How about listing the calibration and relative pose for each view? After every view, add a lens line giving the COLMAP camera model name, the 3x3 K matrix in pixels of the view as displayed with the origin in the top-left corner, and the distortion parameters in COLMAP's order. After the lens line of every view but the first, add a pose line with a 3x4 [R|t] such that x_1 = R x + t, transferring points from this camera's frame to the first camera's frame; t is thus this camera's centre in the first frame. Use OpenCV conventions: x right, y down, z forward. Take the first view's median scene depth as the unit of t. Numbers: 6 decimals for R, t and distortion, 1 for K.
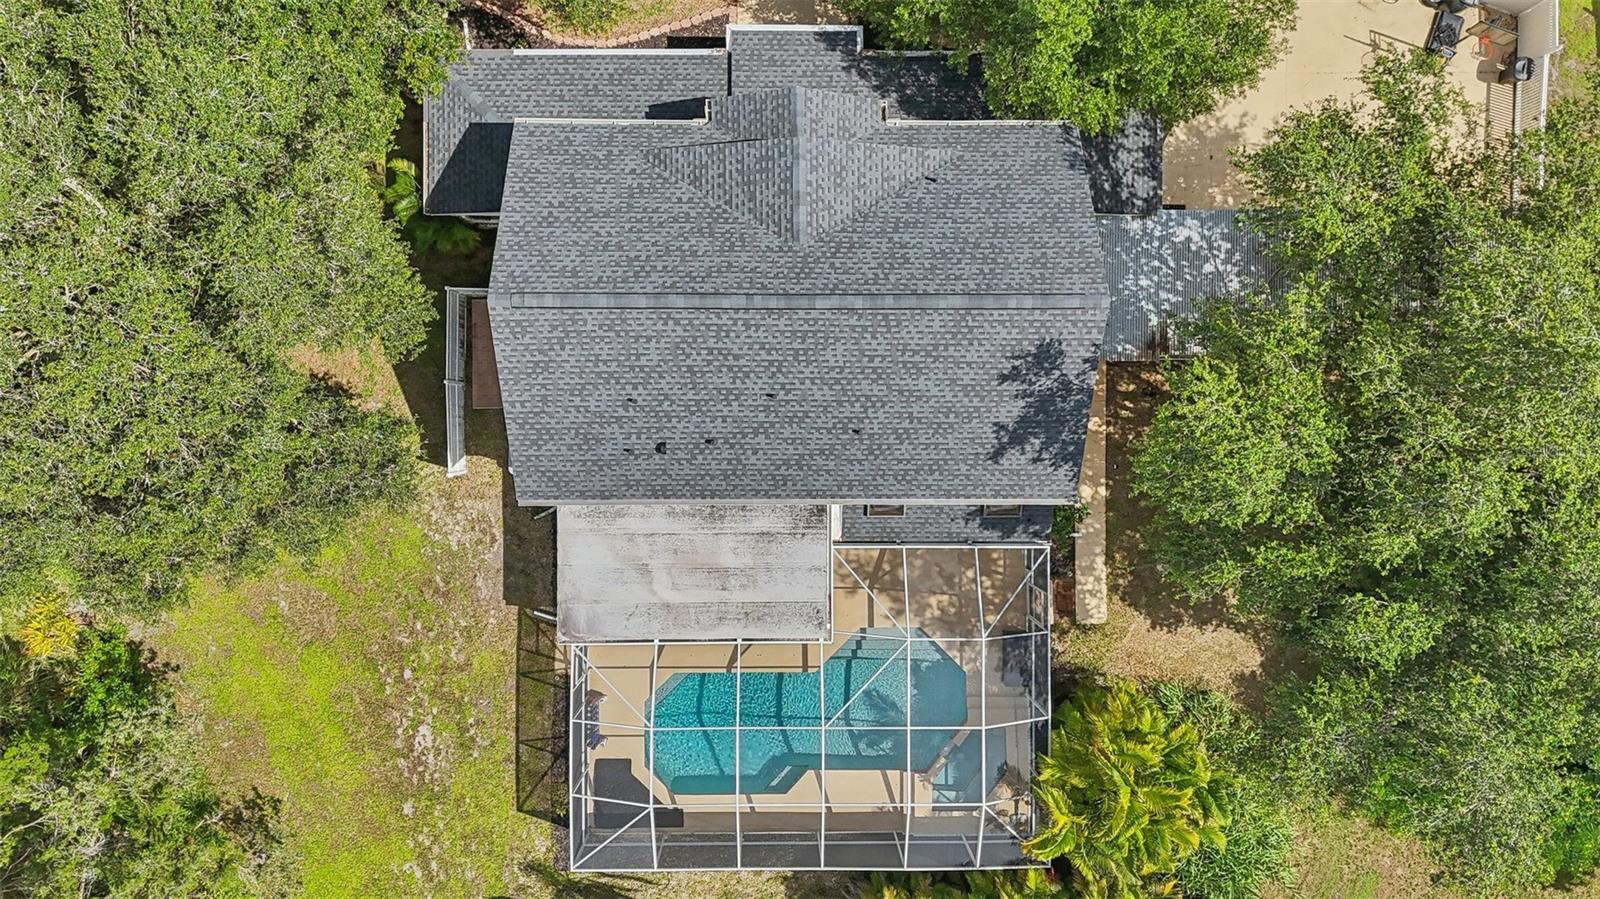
lens RADIAL K [[1202.7, 0, 800.0], [0, 1202.7, 449.5], [0, 0, 1]] dist [0.088665, -0.001327]
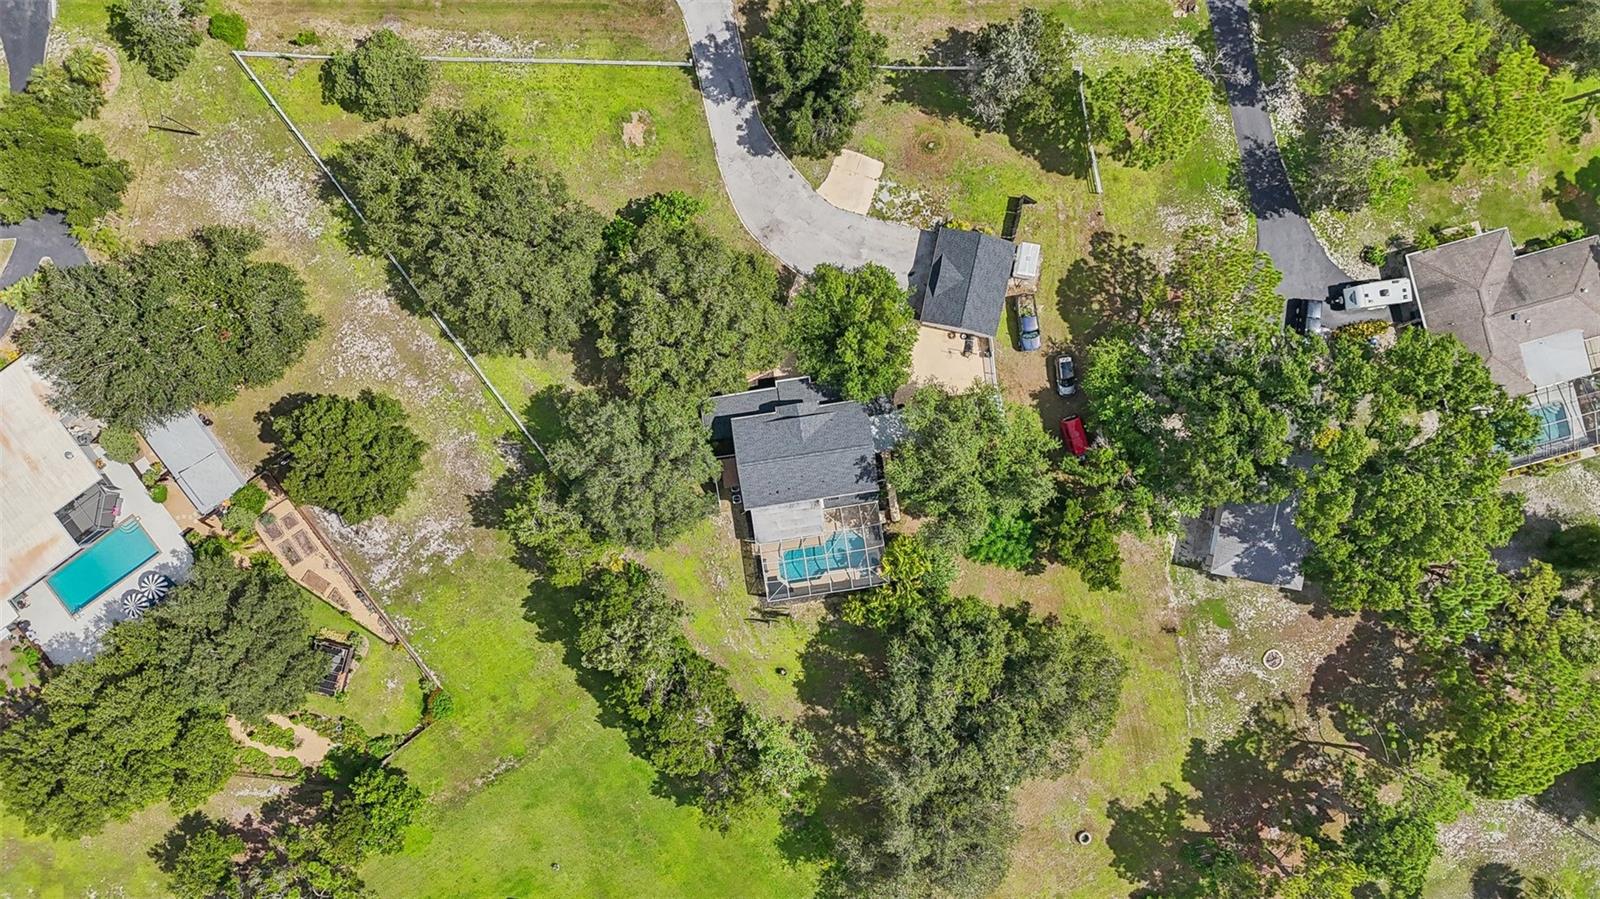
lens RADIAL K [[1202.7, 0, 800.0], [0, 1202.7, 449.5], [0, 0, 1]] dist [0.088665, -0.001327]
pose [[0.989038, -0.147660, -0.000050, -0.014455], [0.147659, 0.989027, 0.004795, -0.141451], [-0.000659, -0.004749, 0.999989, -2.875020]]
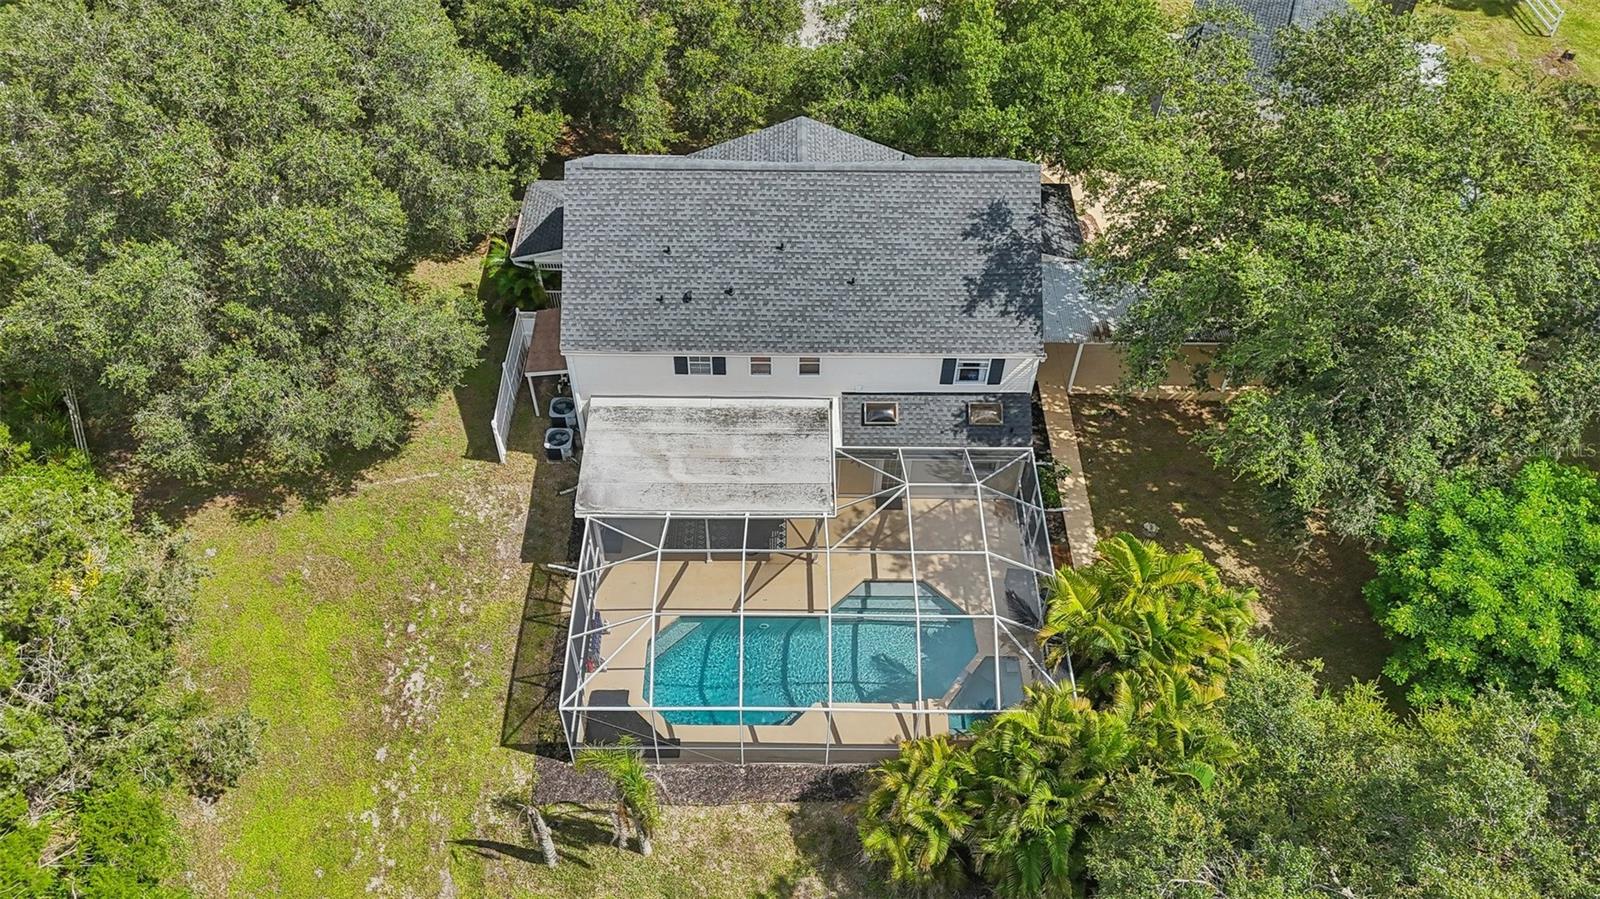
lens RADIAL K [[1169.3, 0, 800.0], [0, 1169.3, 449.5], [0, 0, 1]] dist [0.082086, 0.000135]
pose [[0.999961, -0.006849, -0.005493, 0.001509], [0.001627, 0.759363, -0.650665, 0.778087], [0.008627, 0.650631, 0.759345, 0.192926]]
